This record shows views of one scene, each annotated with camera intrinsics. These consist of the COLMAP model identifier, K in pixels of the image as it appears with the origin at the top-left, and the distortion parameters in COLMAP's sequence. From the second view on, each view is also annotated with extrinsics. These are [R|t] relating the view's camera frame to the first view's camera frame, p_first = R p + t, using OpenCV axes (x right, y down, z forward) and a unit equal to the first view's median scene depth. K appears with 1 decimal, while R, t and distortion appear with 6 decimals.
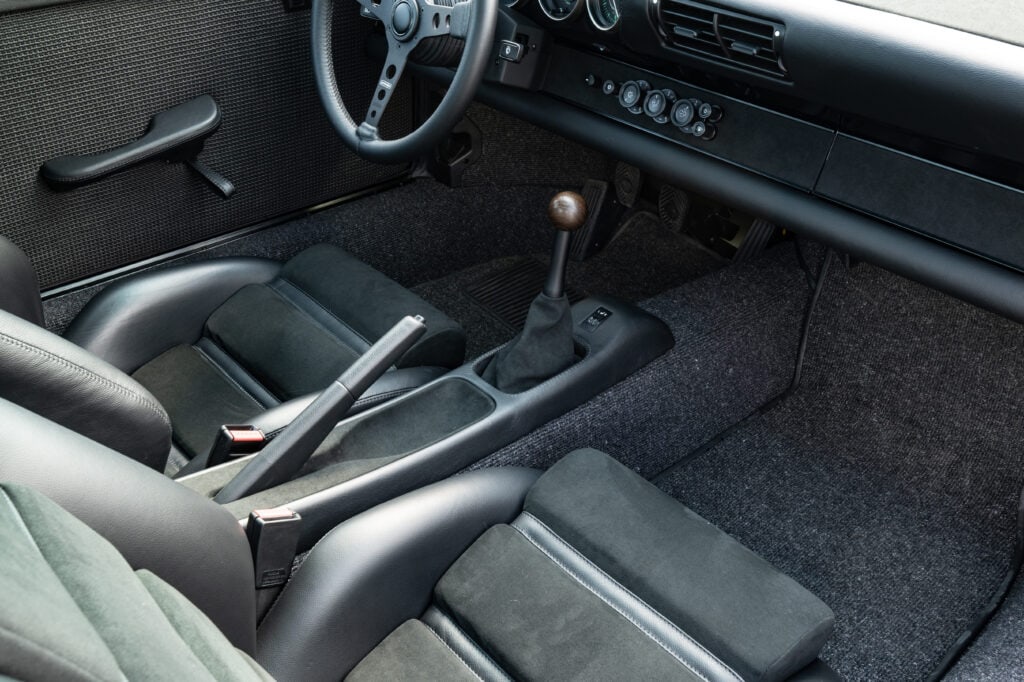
lens RADIAL K [[1006.0, 0, 512.0], [0, 1006.0, 341.0], [0, 0, 1]] dist [-0.007739, 0.004225]
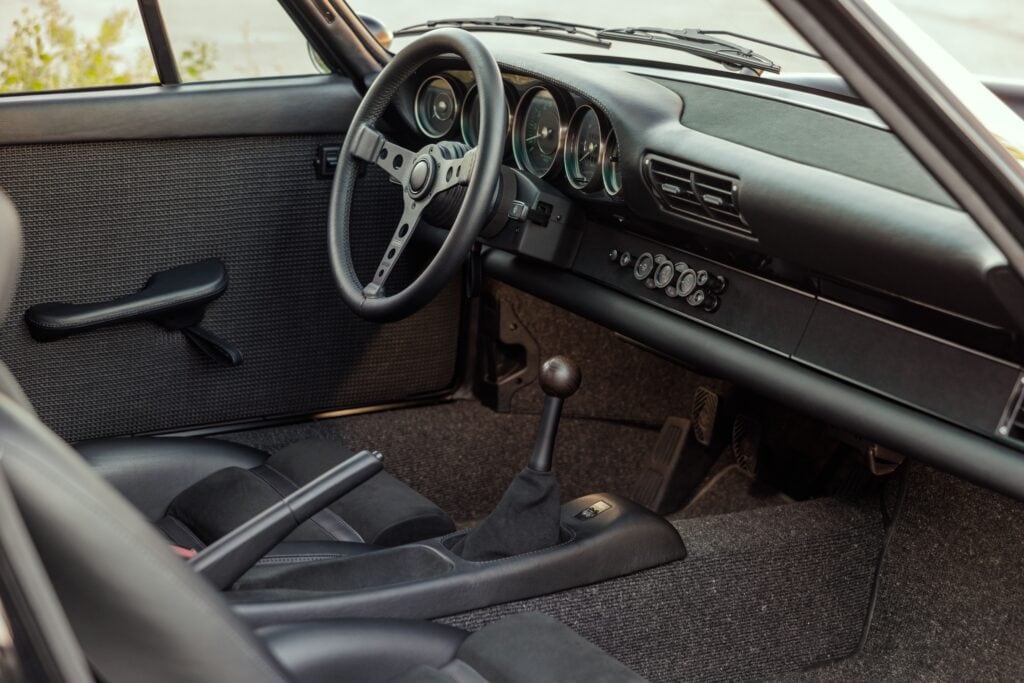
lens RADIAL K [[1895.0, 0, 512.0], [0, 1895.0, 341.5], [0, 0, 1]] dist [0.027447, -0.005413]
pose [[0.983488, 0.080173, -0.162245, 0.271802], [-0.125587, 0.947862, -0.292893, 0.332179], [0.130304, 0.308433, 0.942279, -0.615729]]
